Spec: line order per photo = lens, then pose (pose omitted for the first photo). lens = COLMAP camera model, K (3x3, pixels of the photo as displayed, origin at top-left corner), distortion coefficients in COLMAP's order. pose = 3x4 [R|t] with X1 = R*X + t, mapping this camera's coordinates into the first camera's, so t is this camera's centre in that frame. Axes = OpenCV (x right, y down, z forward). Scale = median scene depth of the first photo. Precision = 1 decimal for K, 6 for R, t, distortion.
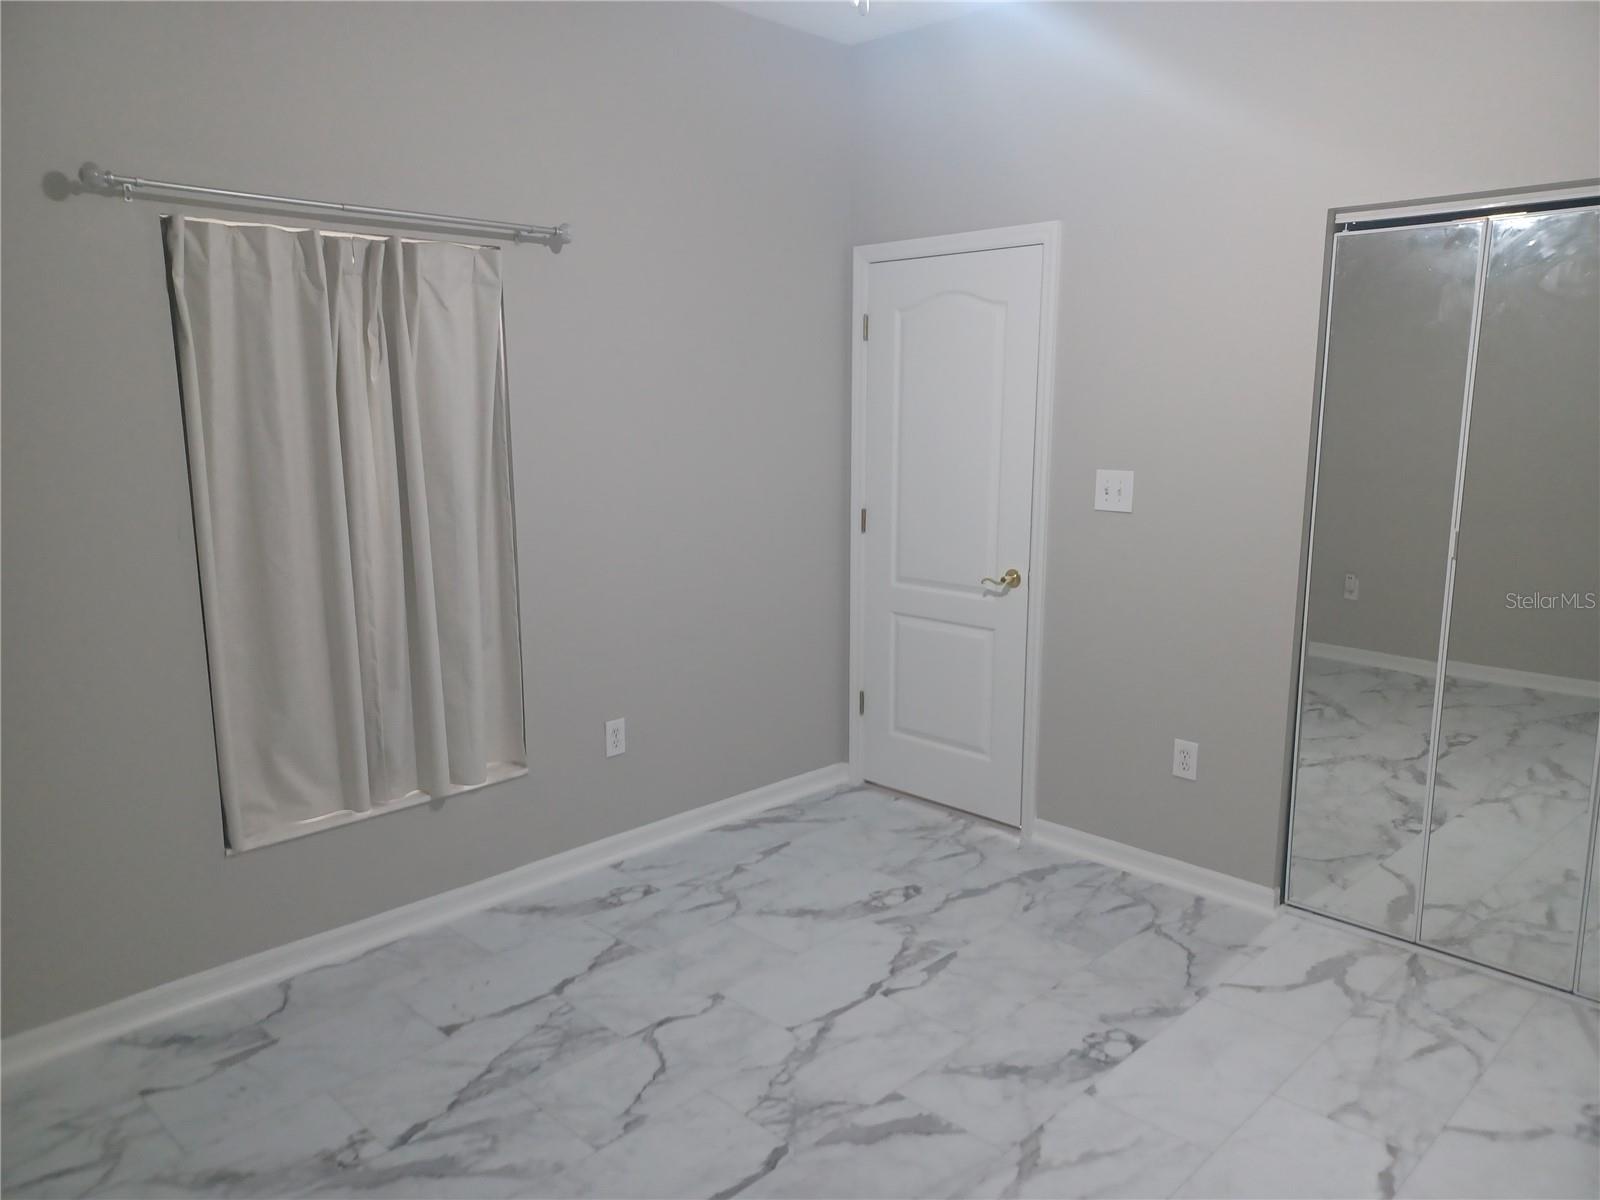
lens RADIAL K [[1158.6, 0, 802.0], [0, 1158.6, 591.4], [0, 0, 1]] dist [0.062998, -0.030682]
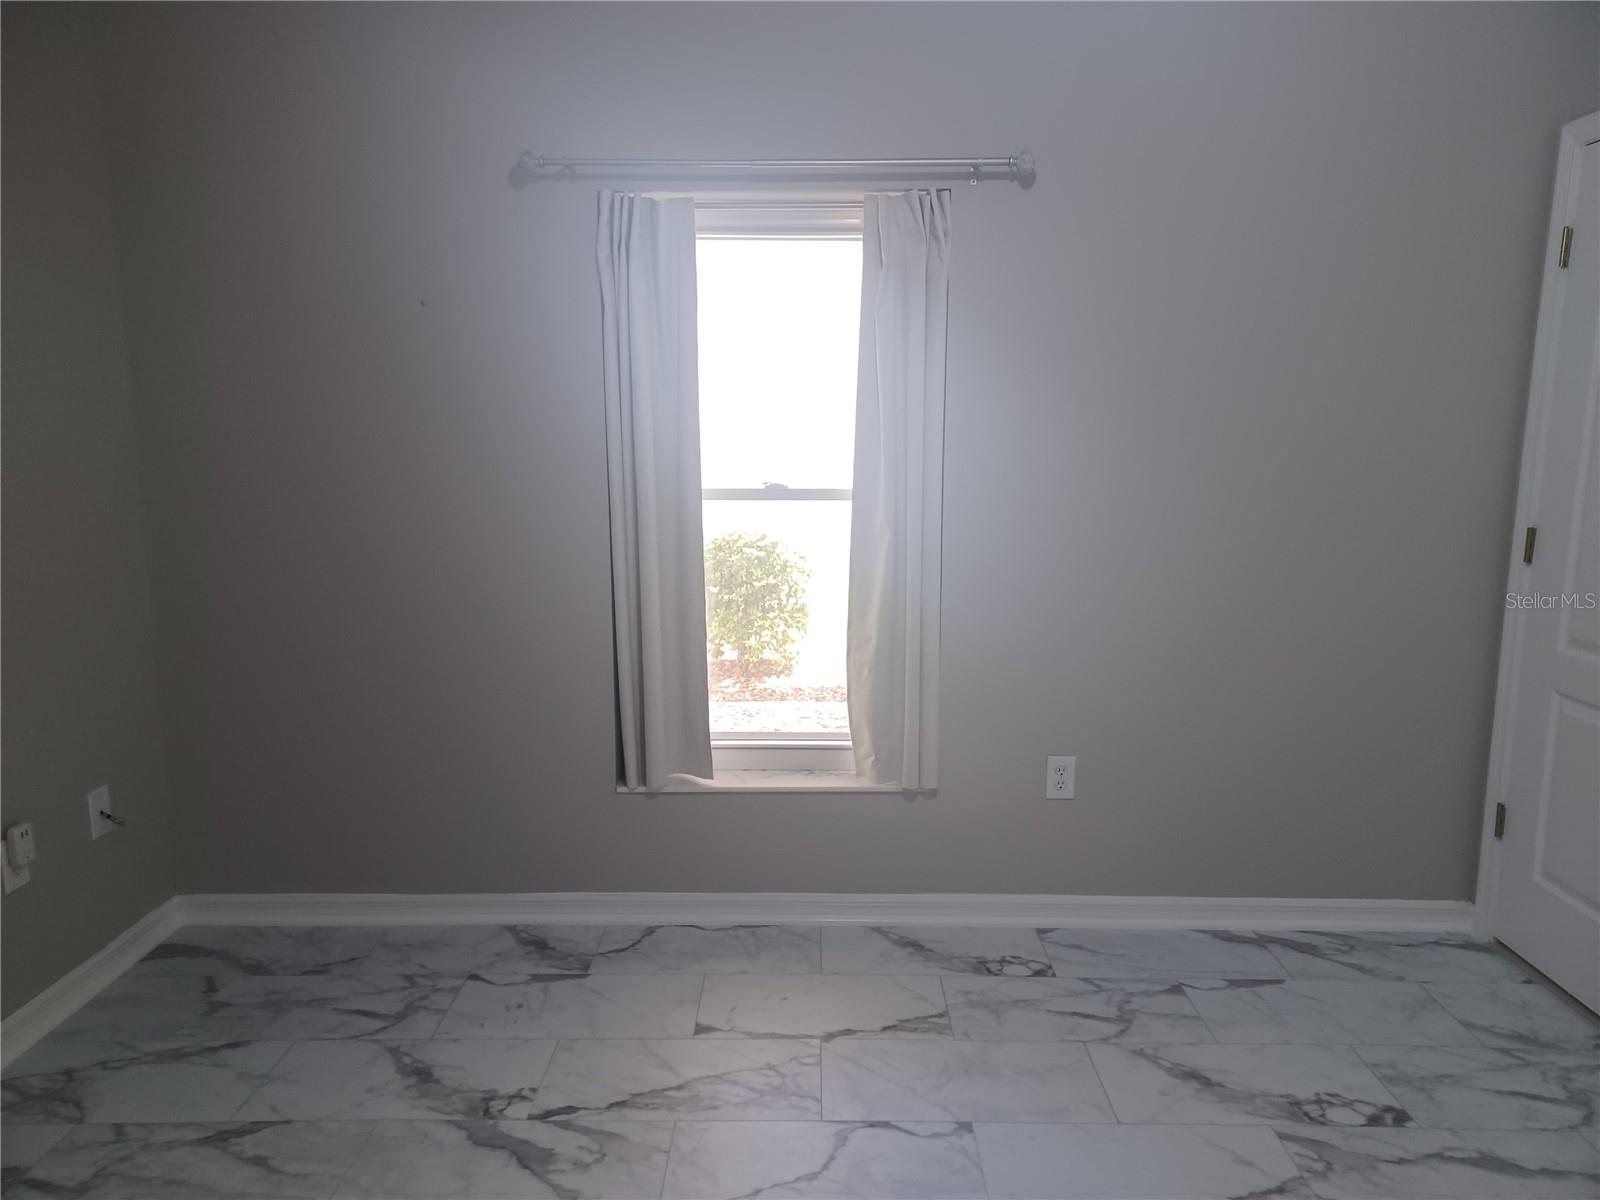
lens RADIAL K [[1158.6, 0, 809.1], [0, 1158.6, 598.2], [0, 0, 1]] dist [0.062998, -0.030682]
pose [[0.698485, 0.113017, -0.706644, 0.305968], [-0.119605, 0.991998, 0.040431, -0.012753], [0.705558, 0.056277, 0.706414, 0.310107]]
